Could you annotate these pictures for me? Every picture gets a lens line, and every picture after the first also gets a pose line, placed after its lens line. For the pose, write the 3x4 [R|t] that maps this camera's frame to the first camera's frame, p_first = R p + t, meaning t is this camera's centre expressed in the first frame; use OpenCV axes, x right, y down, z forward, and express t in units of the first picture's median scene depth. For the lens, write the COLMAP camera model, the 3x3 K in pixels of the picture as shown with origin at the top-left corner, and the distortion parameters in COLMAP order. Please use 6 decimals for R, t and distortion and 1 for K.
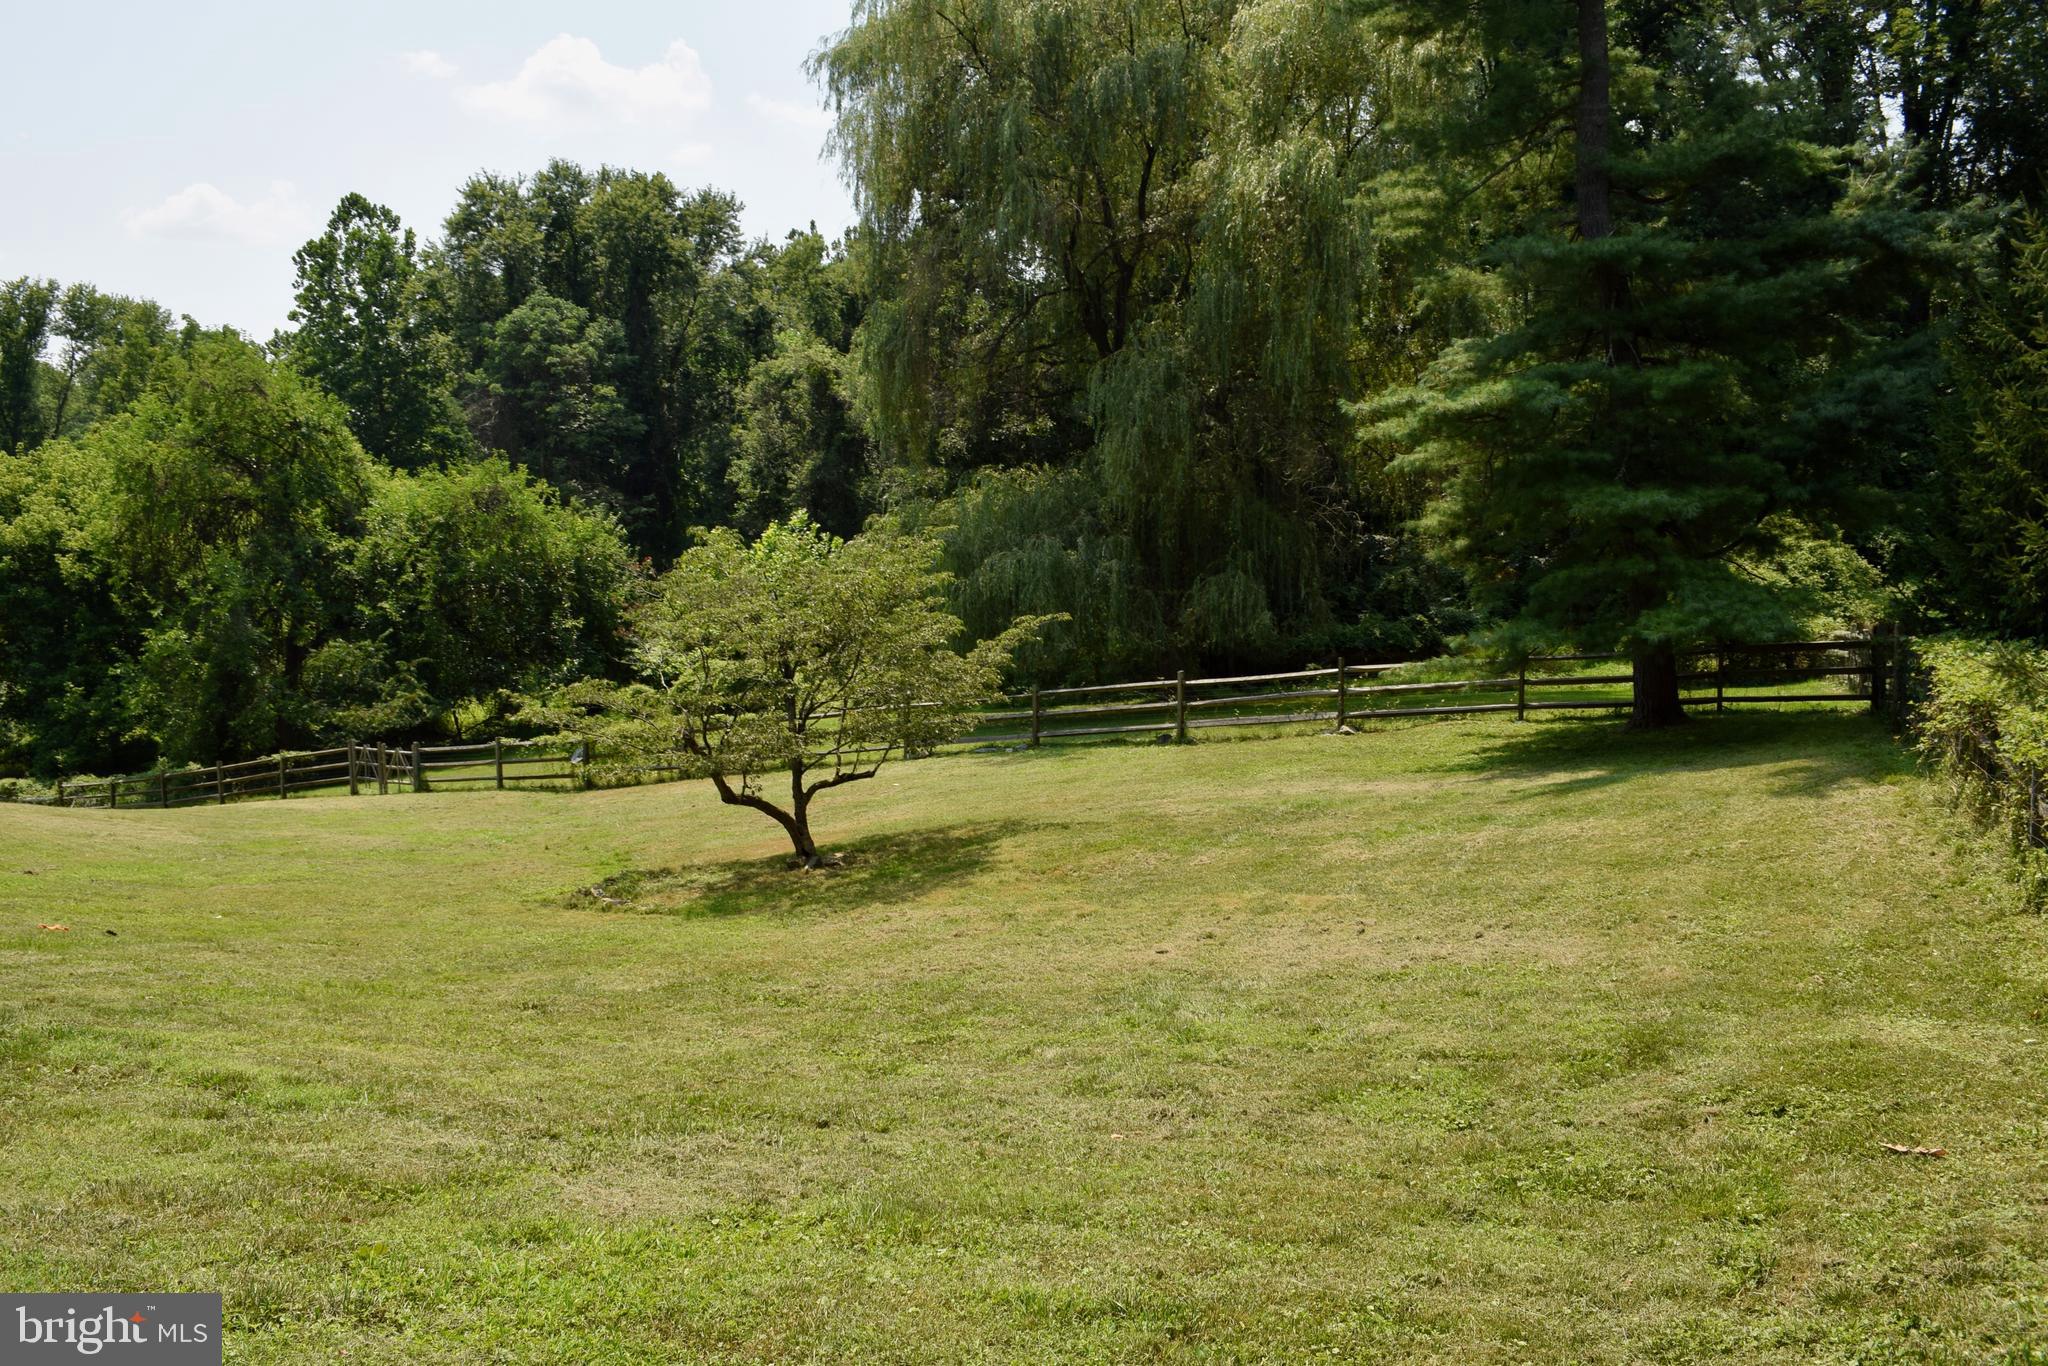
lens RADIAL K [[1627.5, 0, 1017.2], [0, 1627.5, 681.8], [0, 0, 1]] dist [-0.086703, 0.016439]
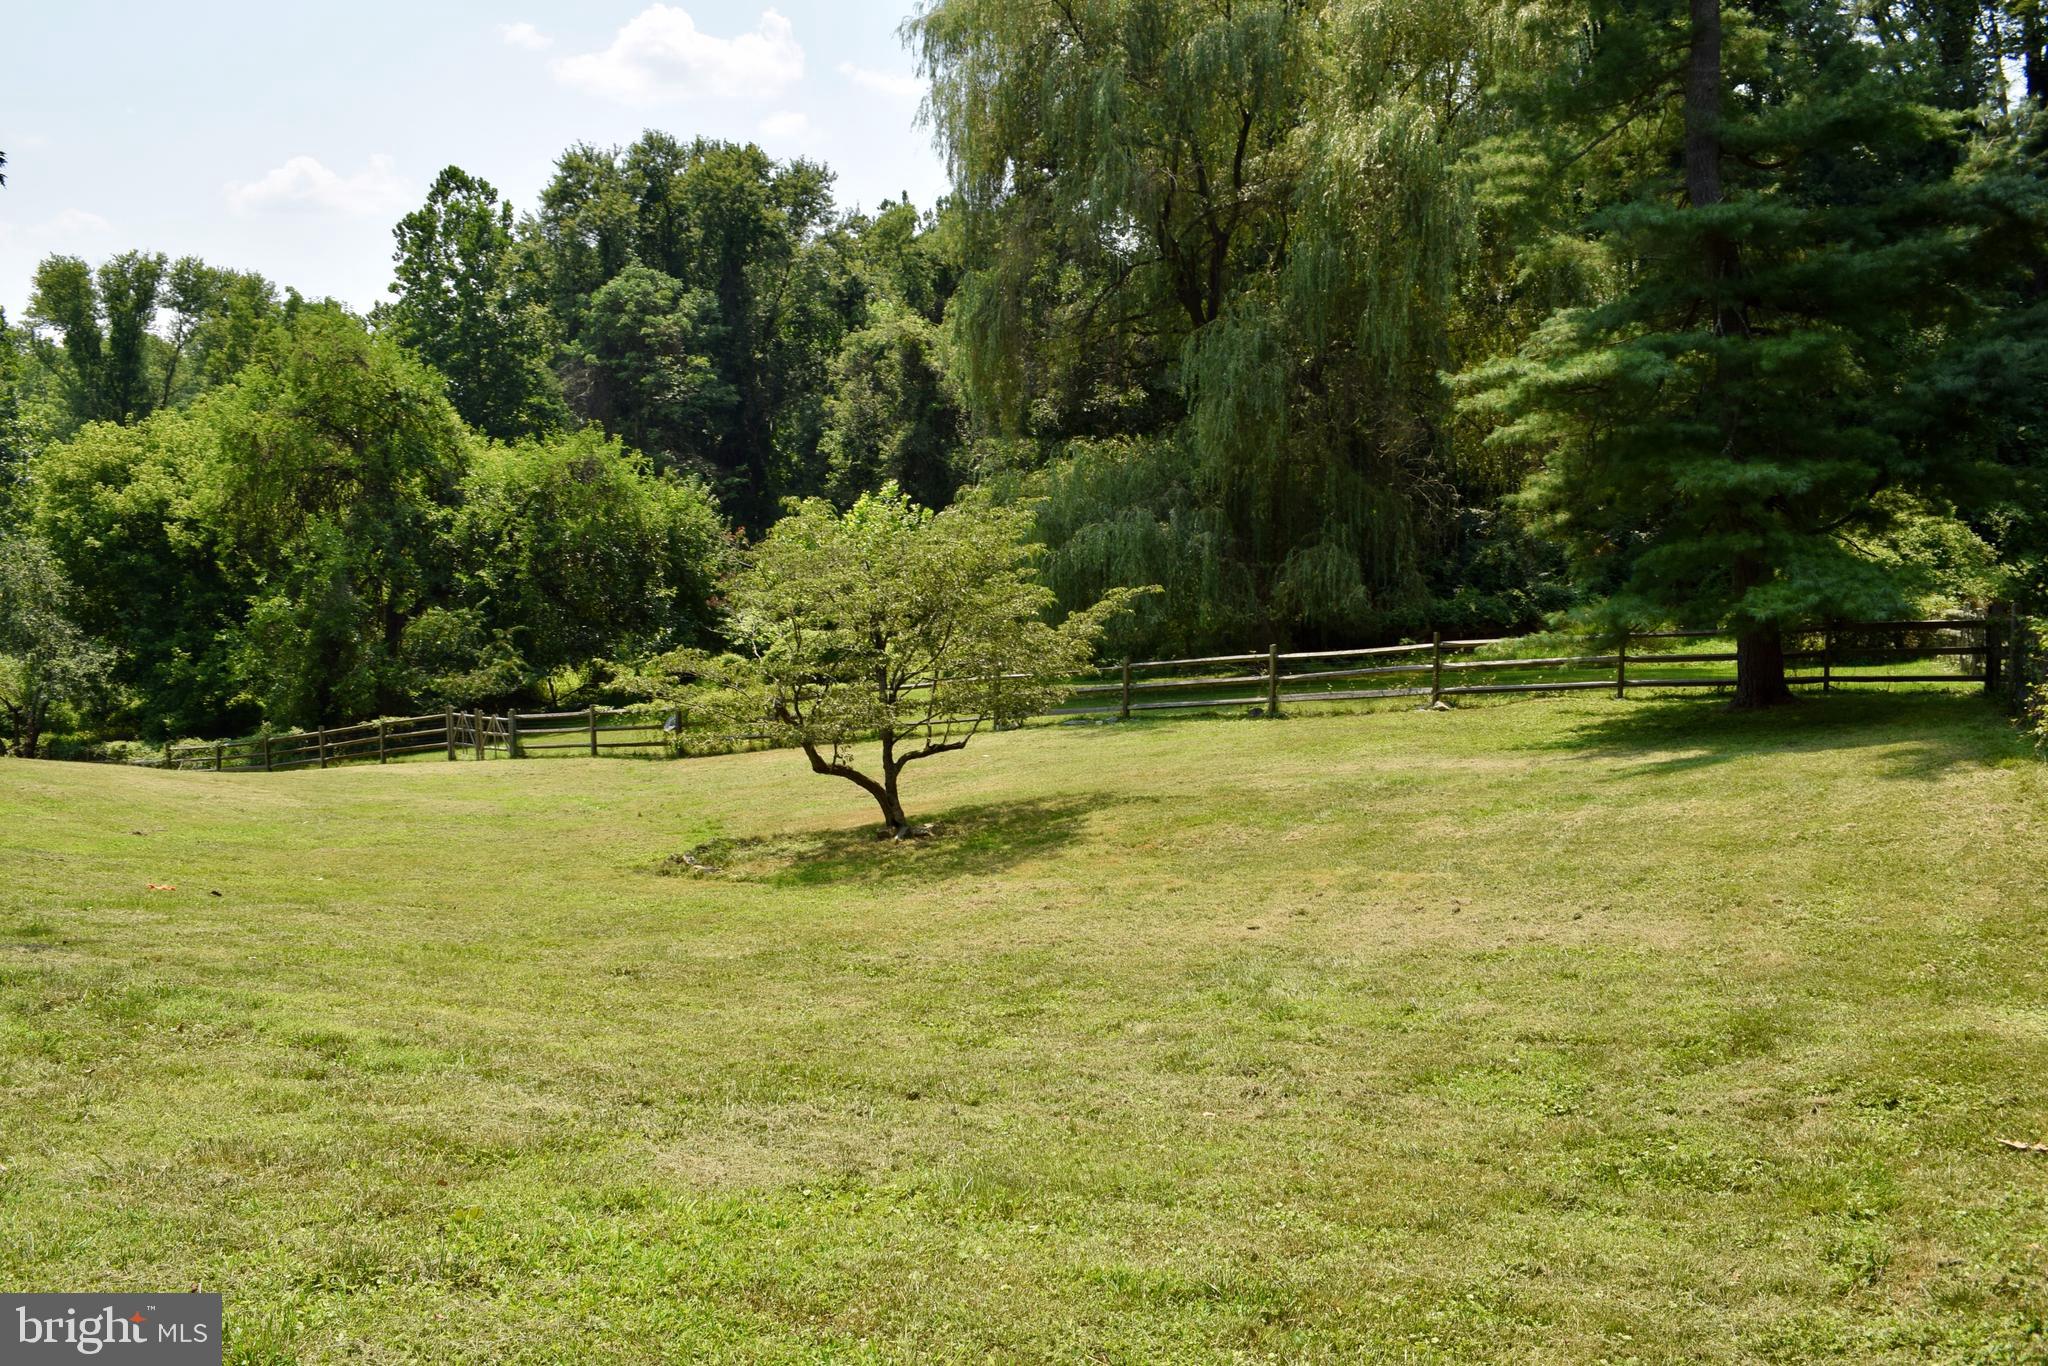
lens RADIAL K [[1627.9, 0, 1018.5], [0, 1627.9, 685.6], [0, 0, 1]] dist [-0.086351, 0.016730]
pose [[0.998516, 0.009295, -0.053653, -0.000891], [-0.008244, 0.999770, 0.019786, -0.000037], [0.053825, -0.019315, 0.998364, 0.002059]]
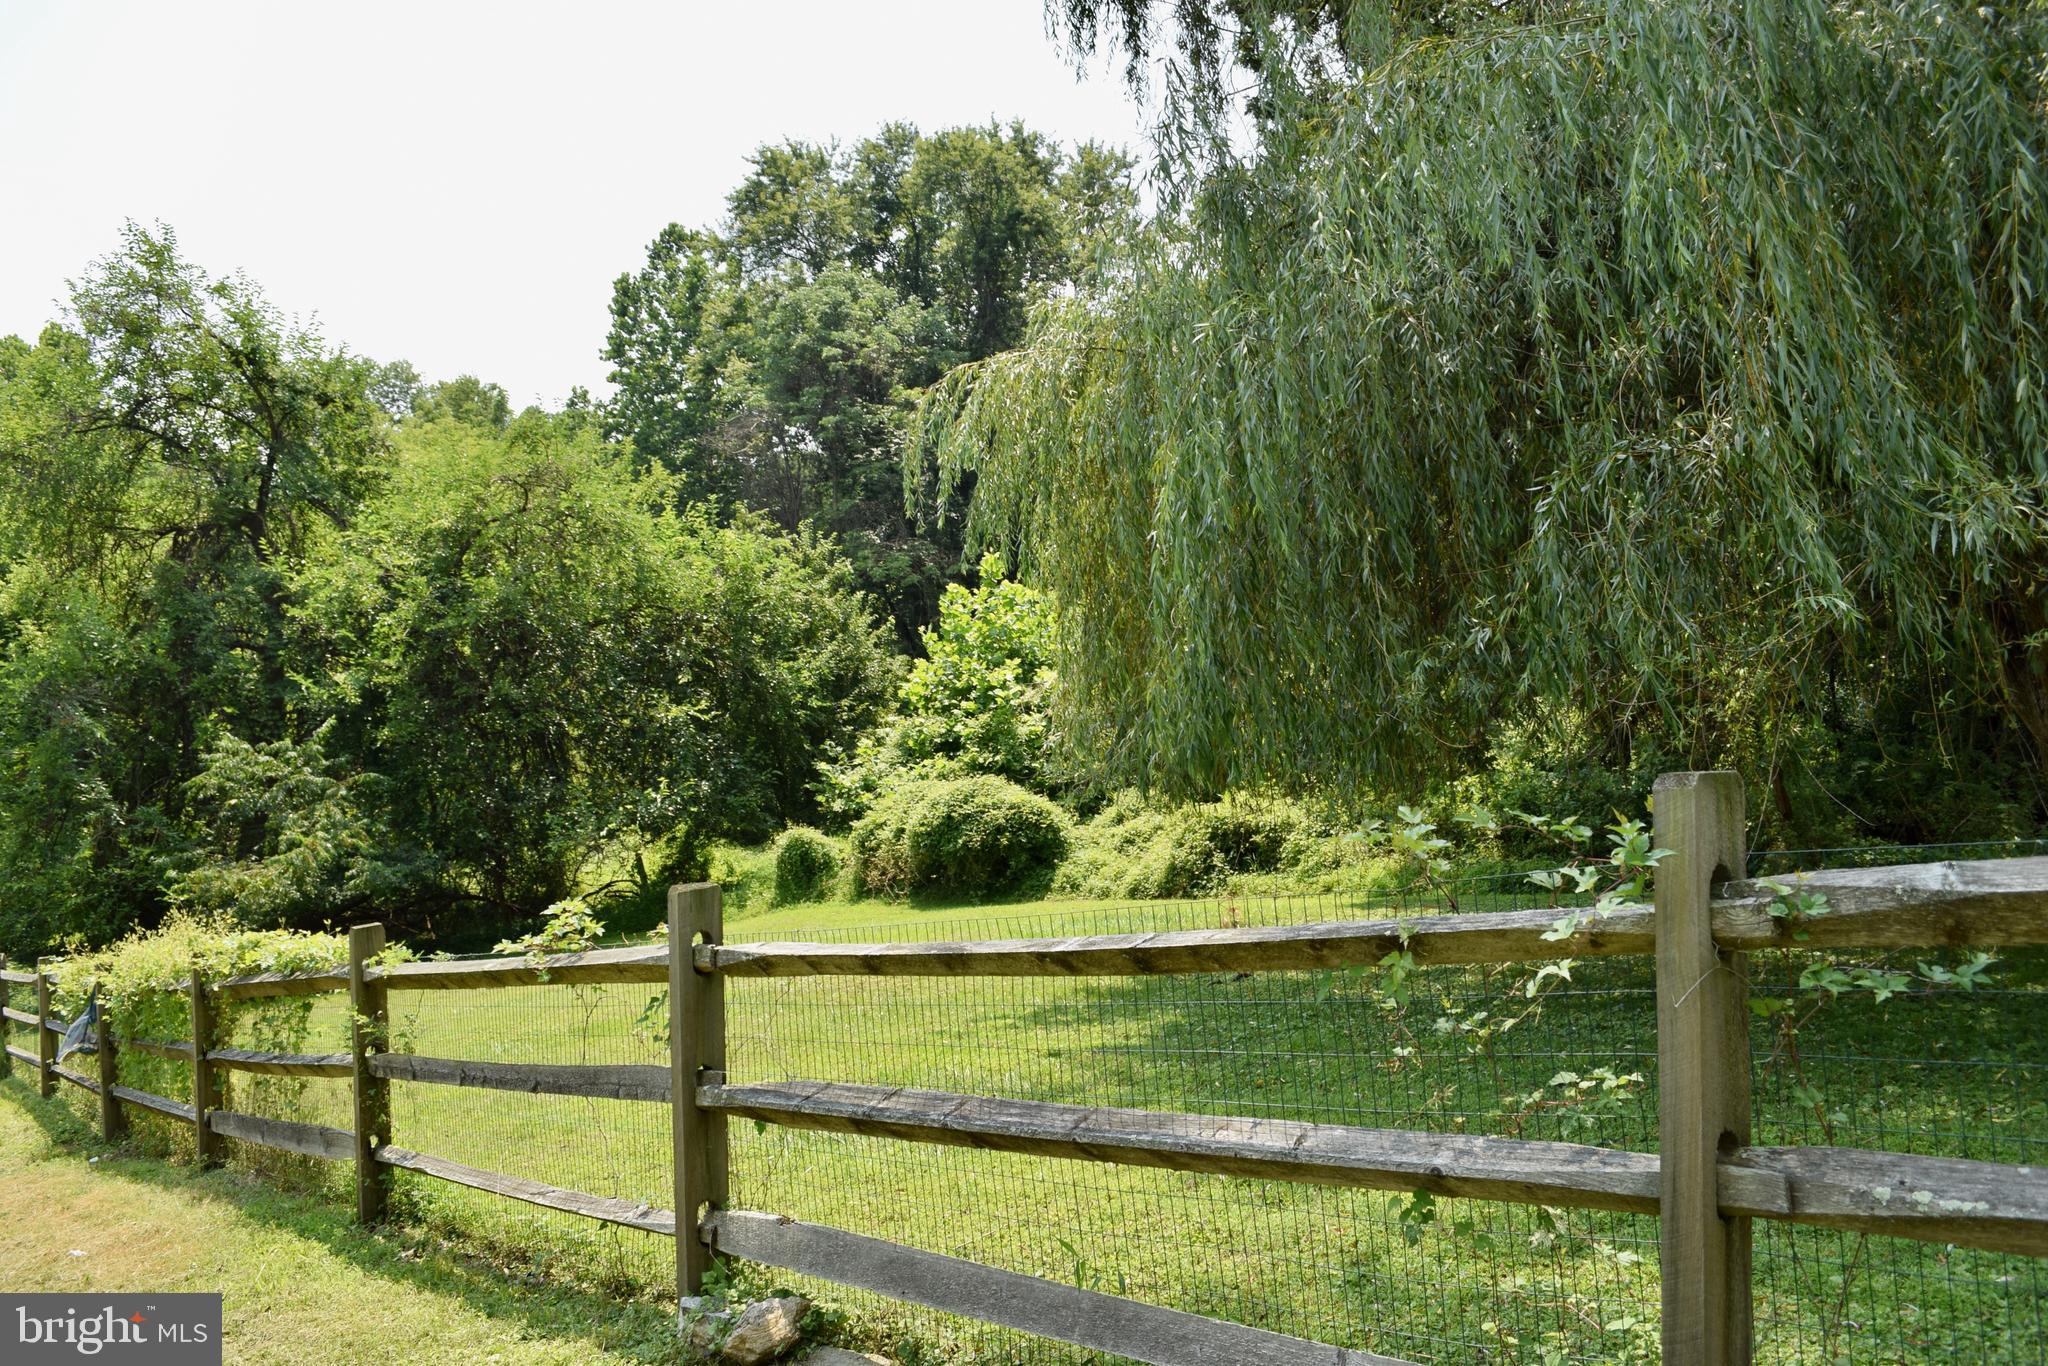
lens RADIAL K [[1627.9, 0, 1018.5], [0, 1627.9, 685.6], [0, 0, 1]] dist [-0.086351, 0.016730]
pose [[0.947890, -0.022315, -0.317815, 0.005480], [-0.006443, 0.995998, -0.089147, 0.004747], [0.318532, 0.086549, 0.943953, 1.012314]]
